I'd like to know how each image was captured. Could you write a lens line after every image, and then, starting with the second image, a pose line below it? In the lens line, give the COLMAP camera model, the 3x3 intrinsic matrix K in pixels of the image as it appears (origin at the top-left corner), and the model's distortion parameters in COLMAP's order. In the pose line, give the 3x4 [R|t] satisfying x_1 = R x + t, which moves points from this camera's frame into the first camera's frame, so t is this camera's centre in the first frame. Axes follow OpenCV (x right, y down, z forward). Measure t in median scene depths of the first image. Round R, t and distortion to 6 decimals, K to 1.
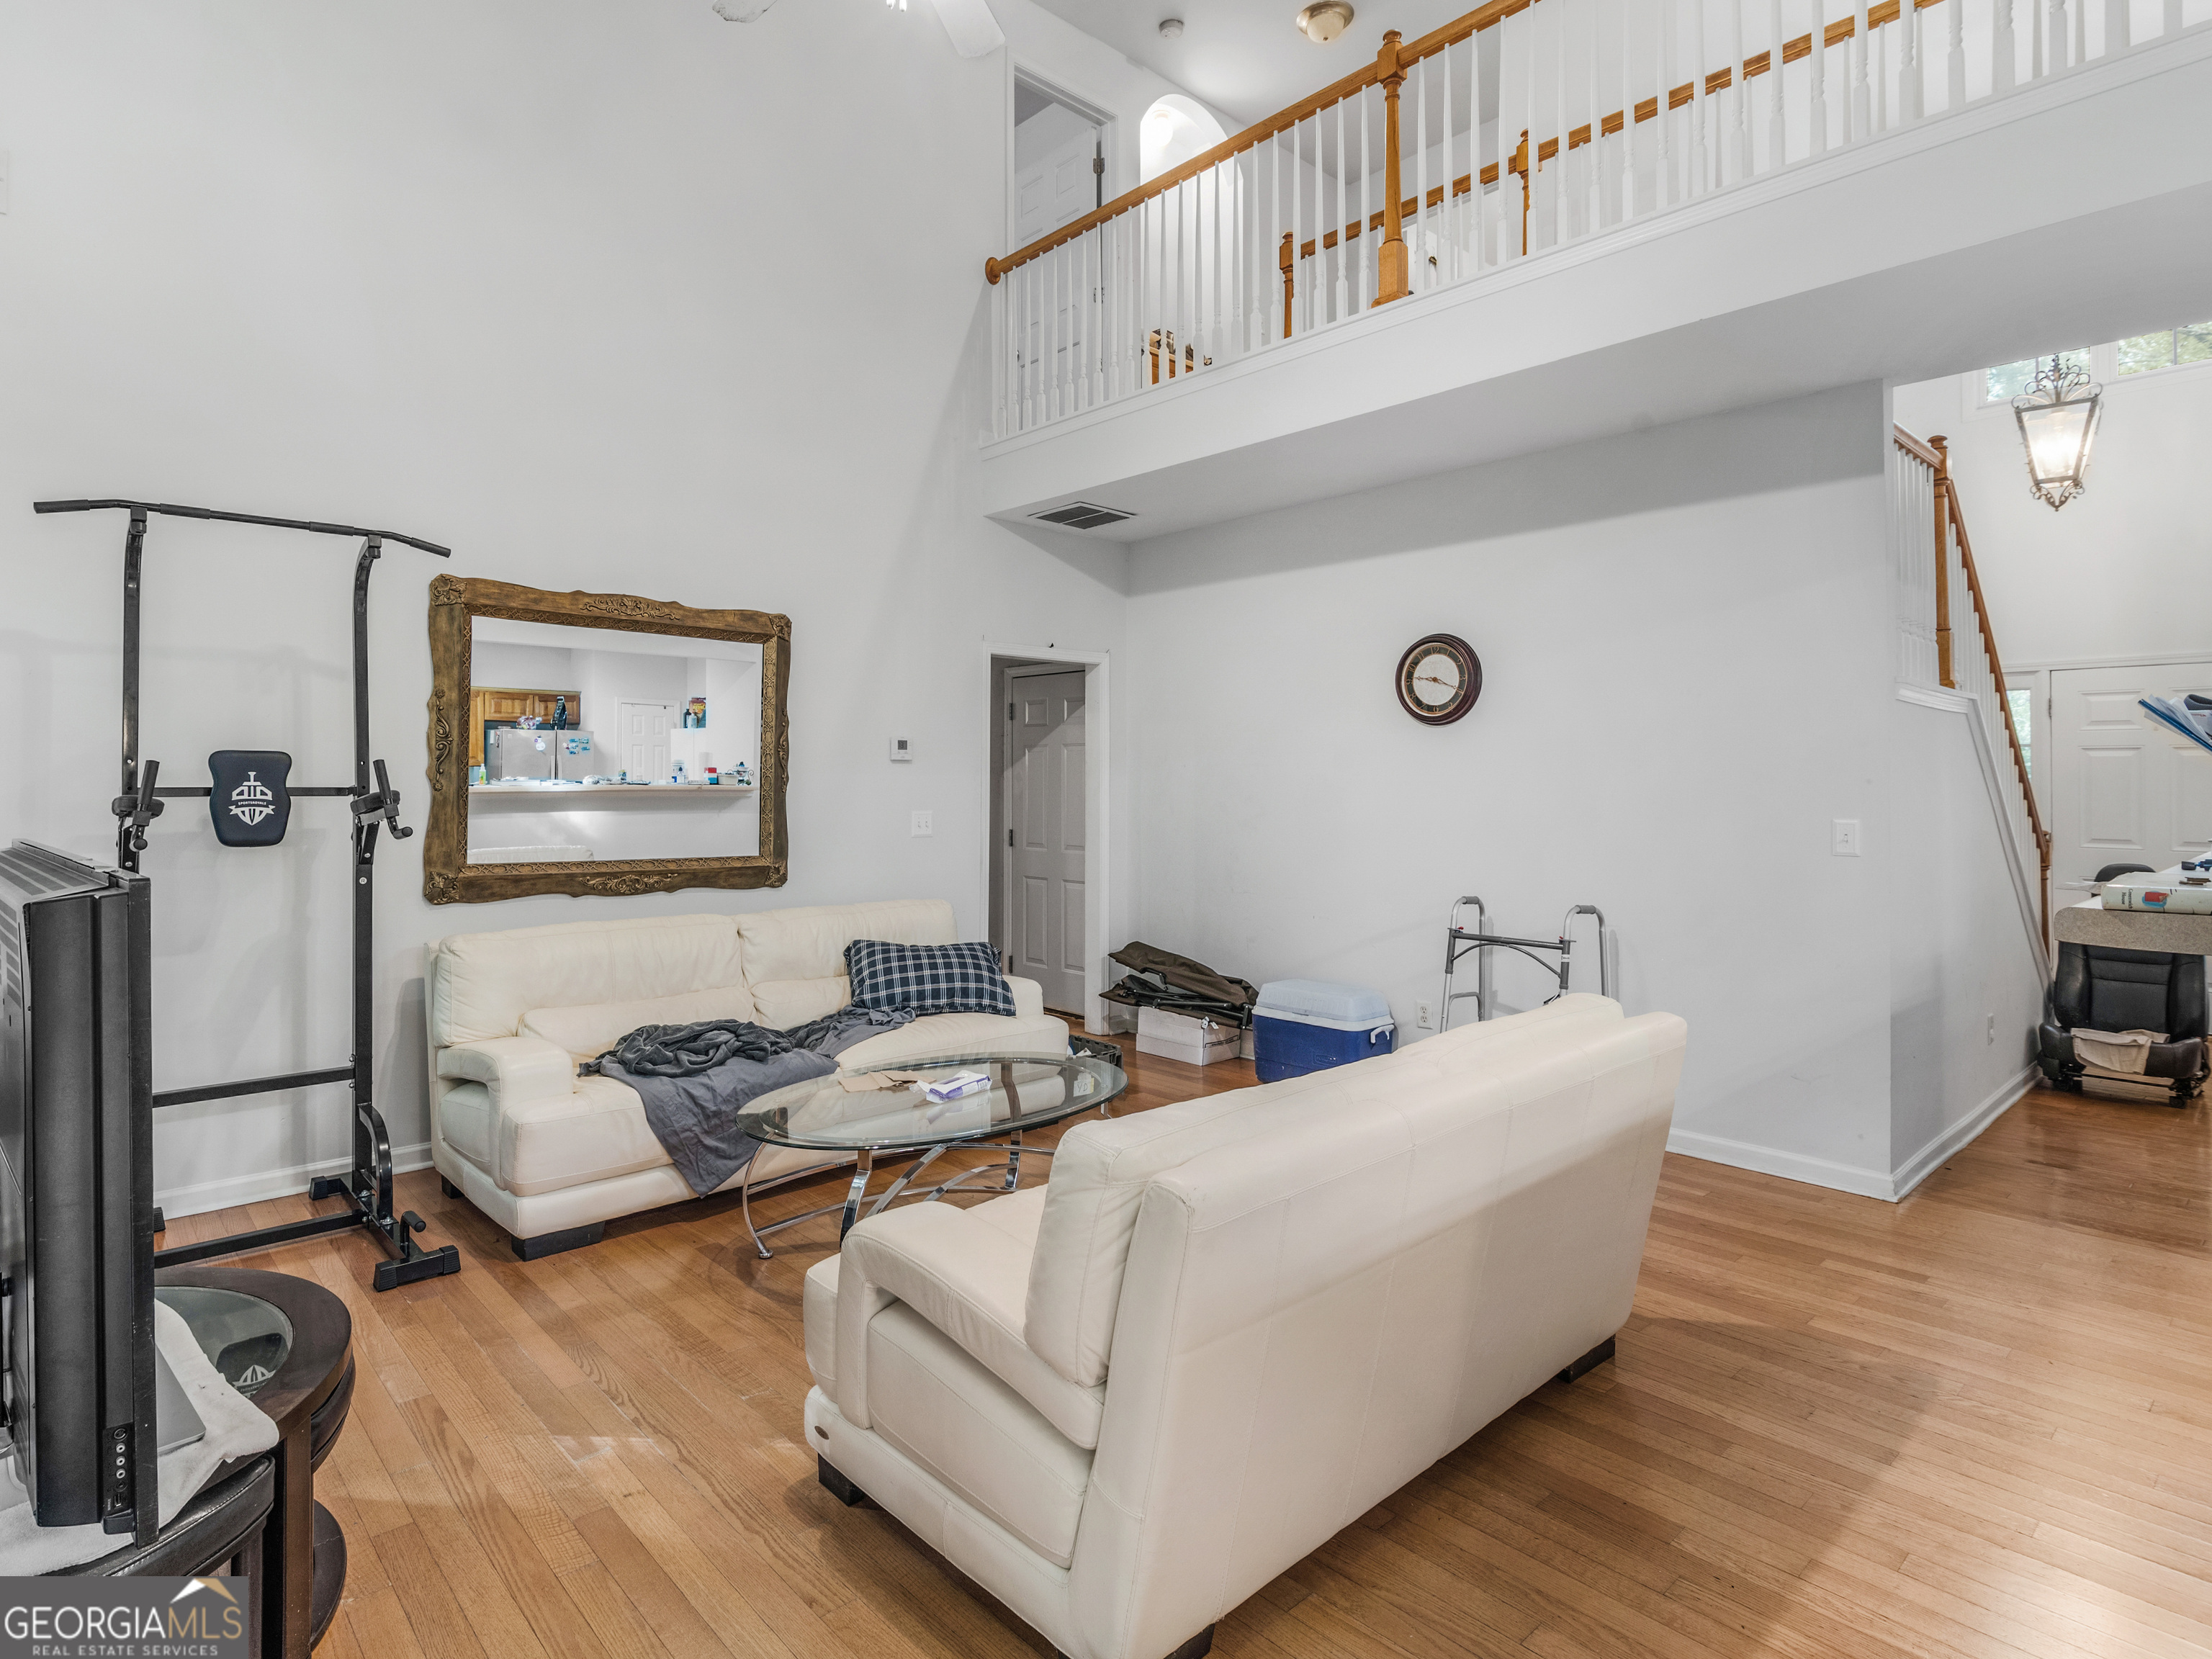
lens RADIAL K [[1177.9, 0, 1084.5], [0, 1177.9, 777.2], [0, 0, 1]] dist [-0.003742, -0.000648]
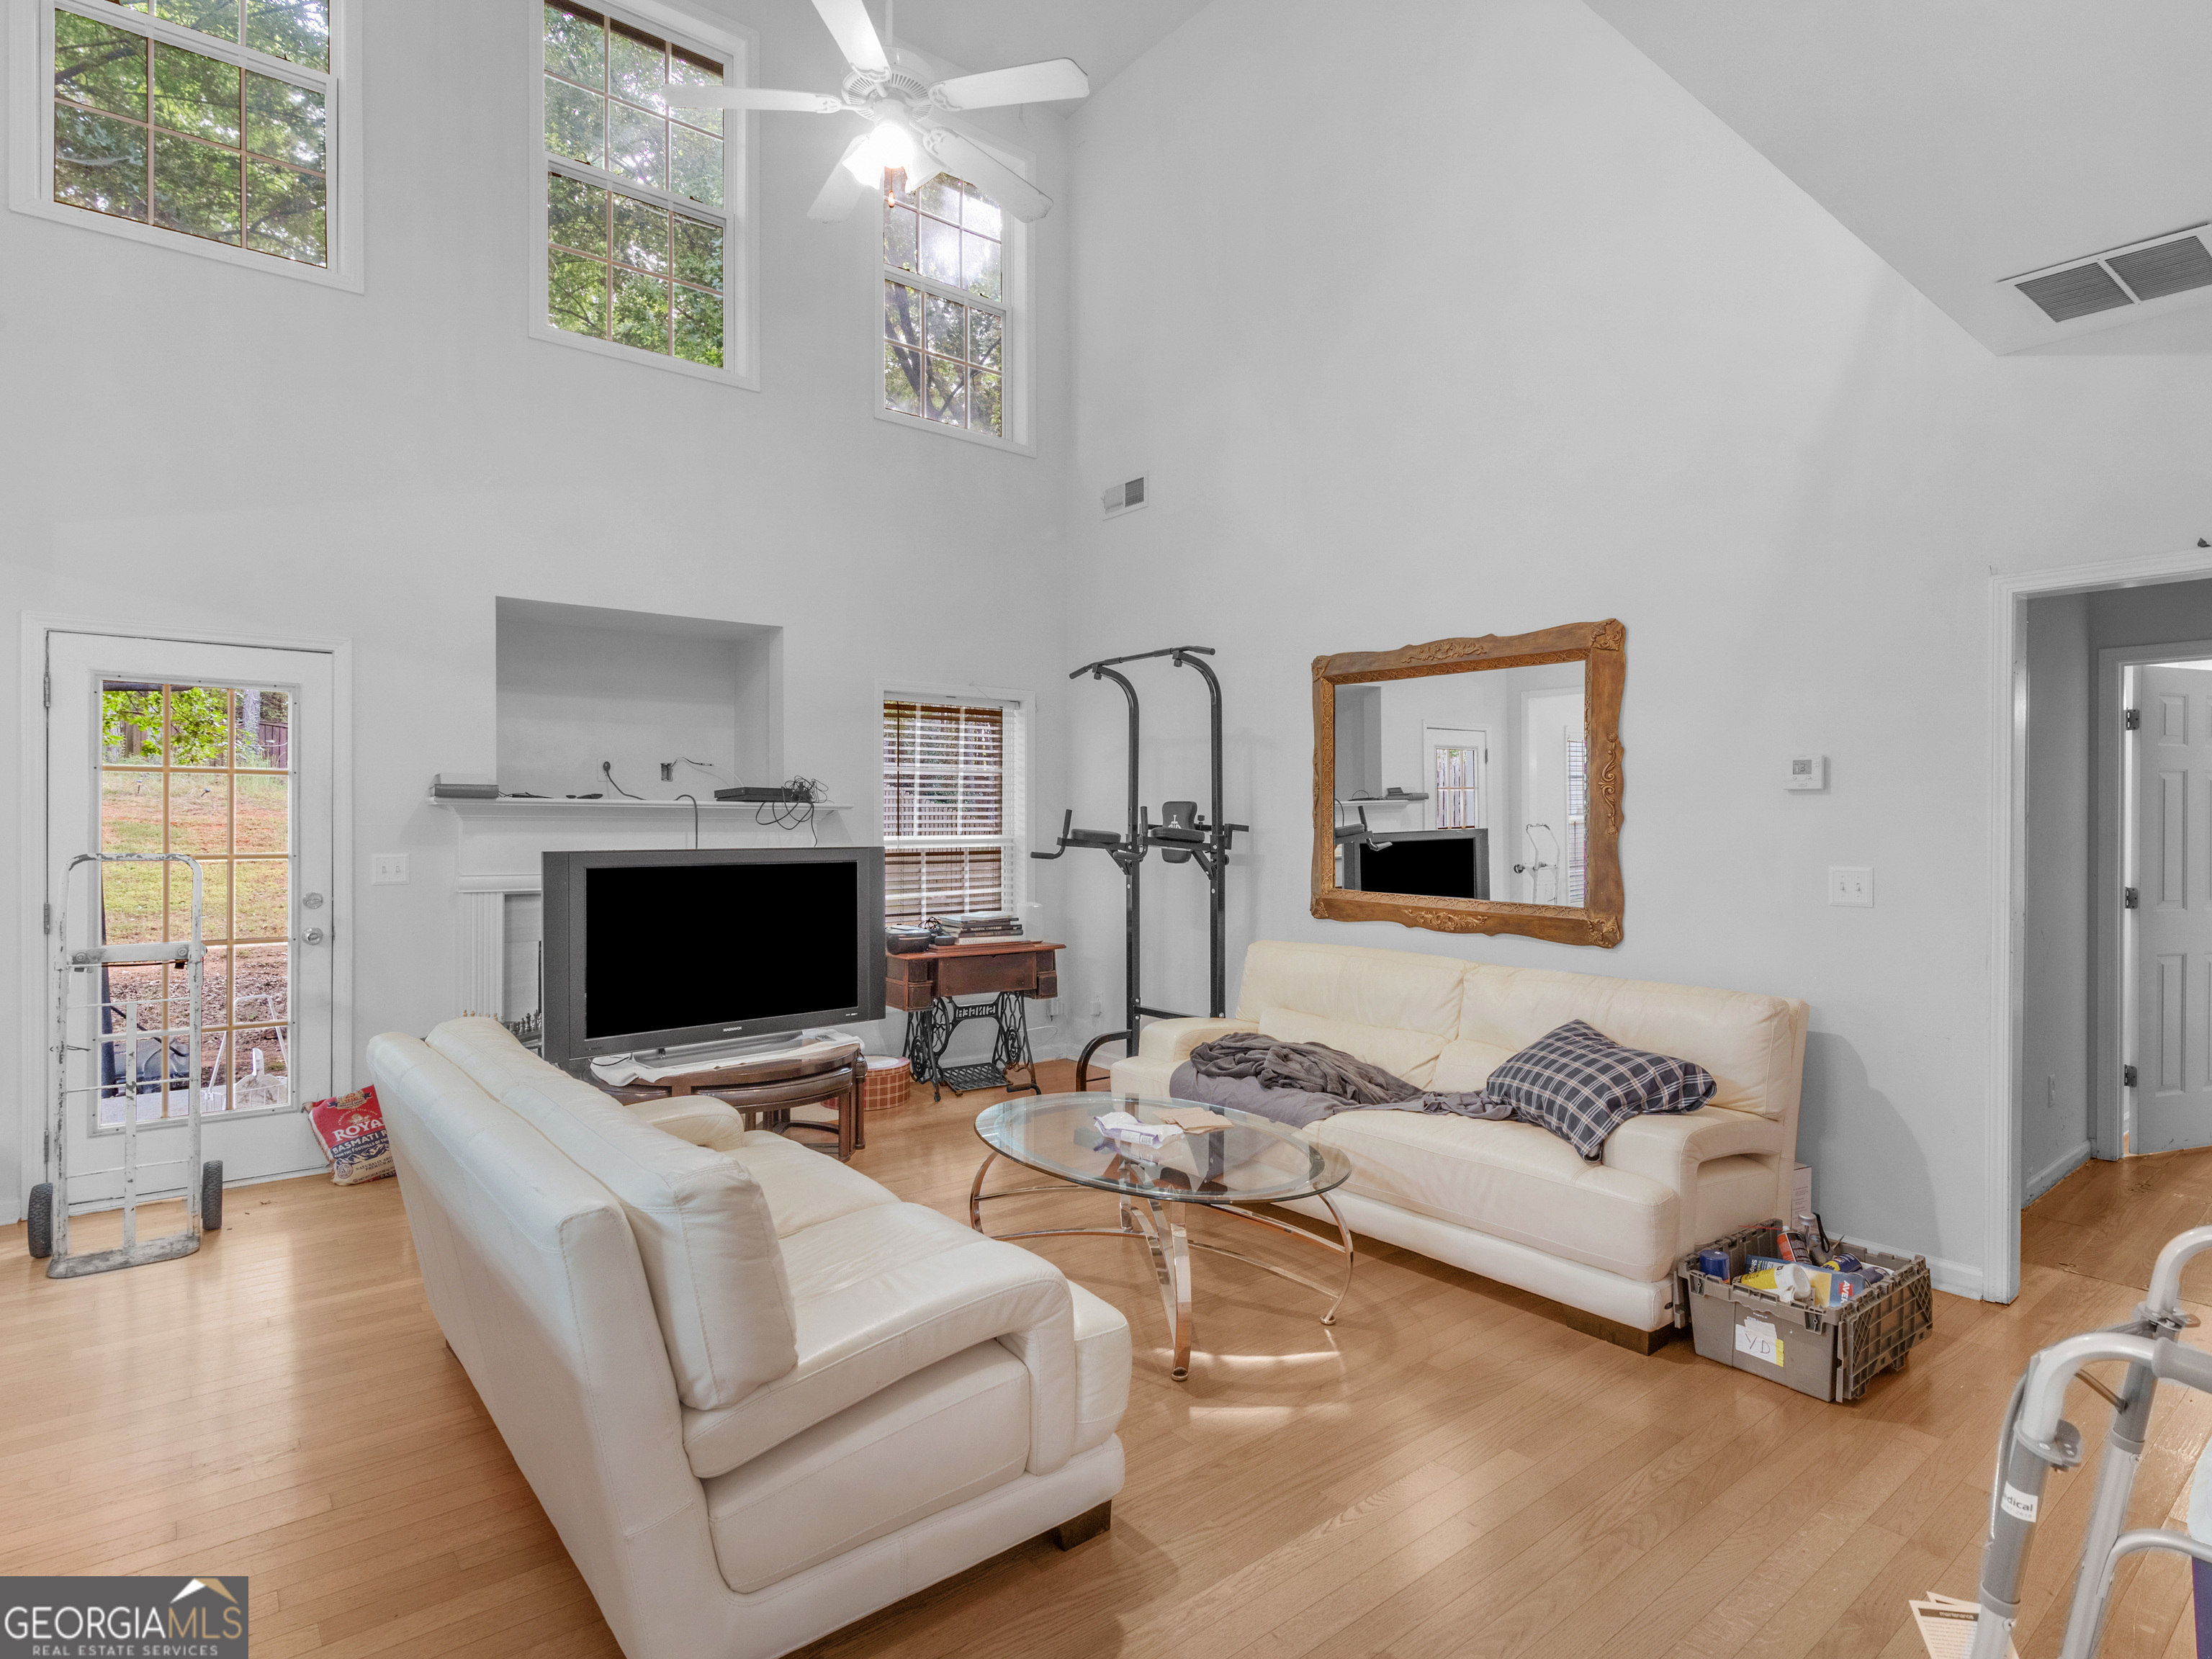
lens RADIAL K [[1177.9, 0, 1122.3], [0, 1177.9, 827.0], [0, 0, 1]] dist [-0.003742, -0.000648]
pose [[-0.048995, 0.002020, -0.998797, 0.596282], [0.001418, 0.999997, 0.001953, 0.005584], [0.998798, -0.001321, -0.048998, 0.707881]]
